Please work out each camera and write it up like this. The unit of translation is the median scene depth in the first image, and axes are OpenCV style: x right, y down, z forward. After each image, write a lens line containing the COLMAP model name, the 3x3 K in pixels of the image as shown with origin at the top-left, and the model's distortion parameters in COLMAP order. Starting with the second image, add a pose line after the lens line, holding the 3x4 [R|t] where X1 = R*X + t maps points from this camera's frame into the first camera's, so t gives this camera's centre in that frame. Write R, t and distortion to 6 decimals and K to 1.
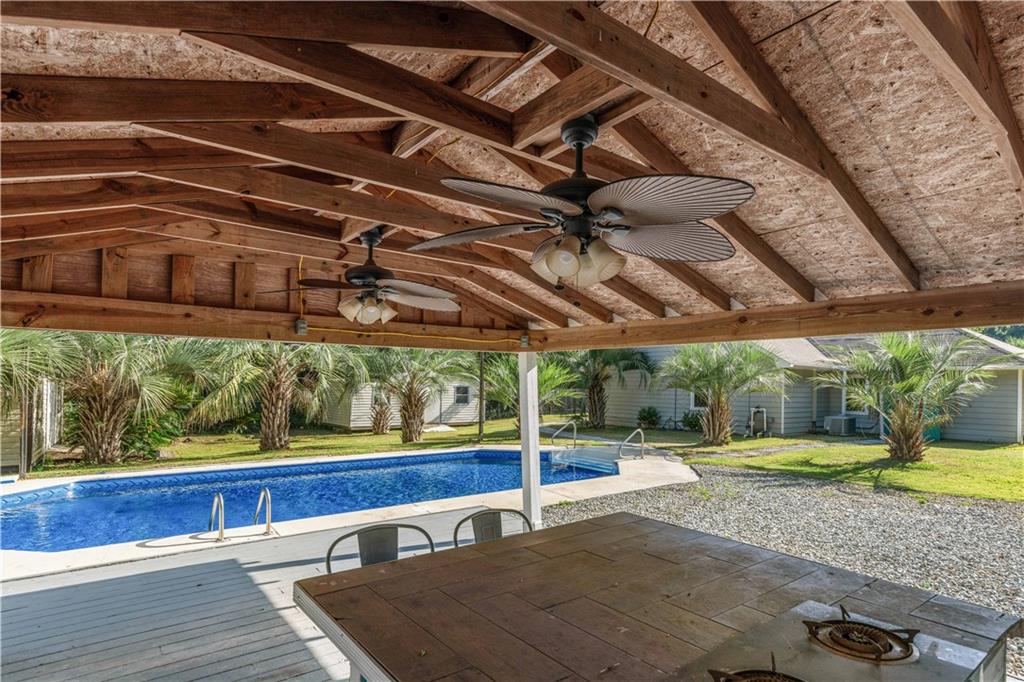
lens RADIAL K [[537.2, 0, 507.8], [0, 537.2, 384.3], [0, 0, 1]] dist [-0.000339, 0.000201]
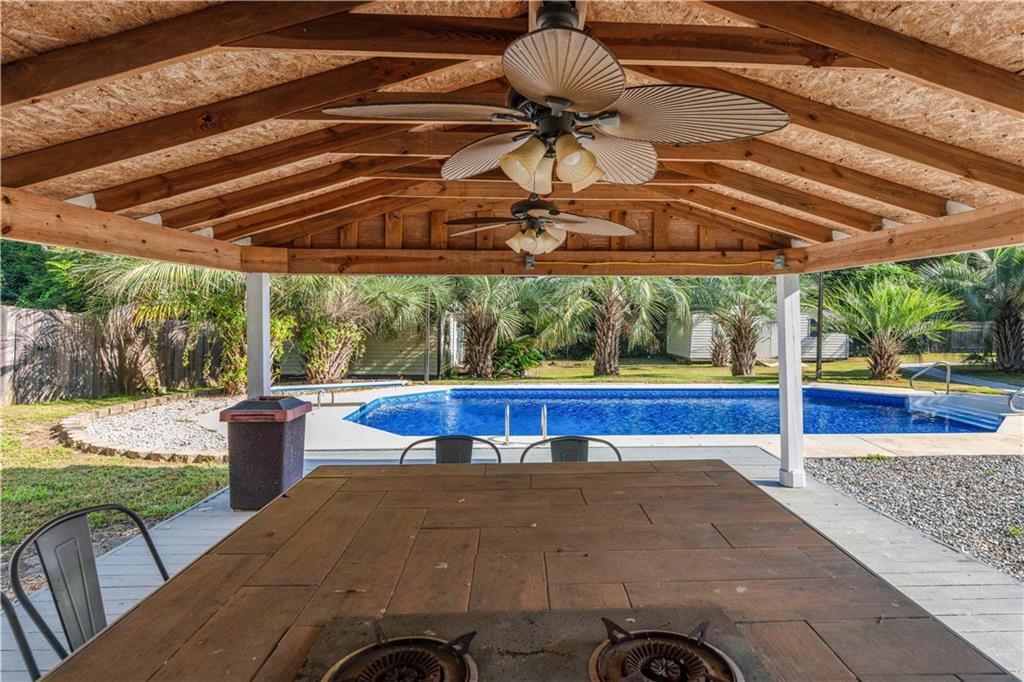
lens RADIAL K [[515.8, 0, 510.8], [0, 515.8, 322.8], [0, 0, 1]] dist [0.003415, 0.000325]
pose [[0.828049, 0.001644, -0.560653, 0.145786], [0.005726, 0.999919, 0.011389, 0.006491], [0.560627, -0.012641, 0.827972, 0.062911]]
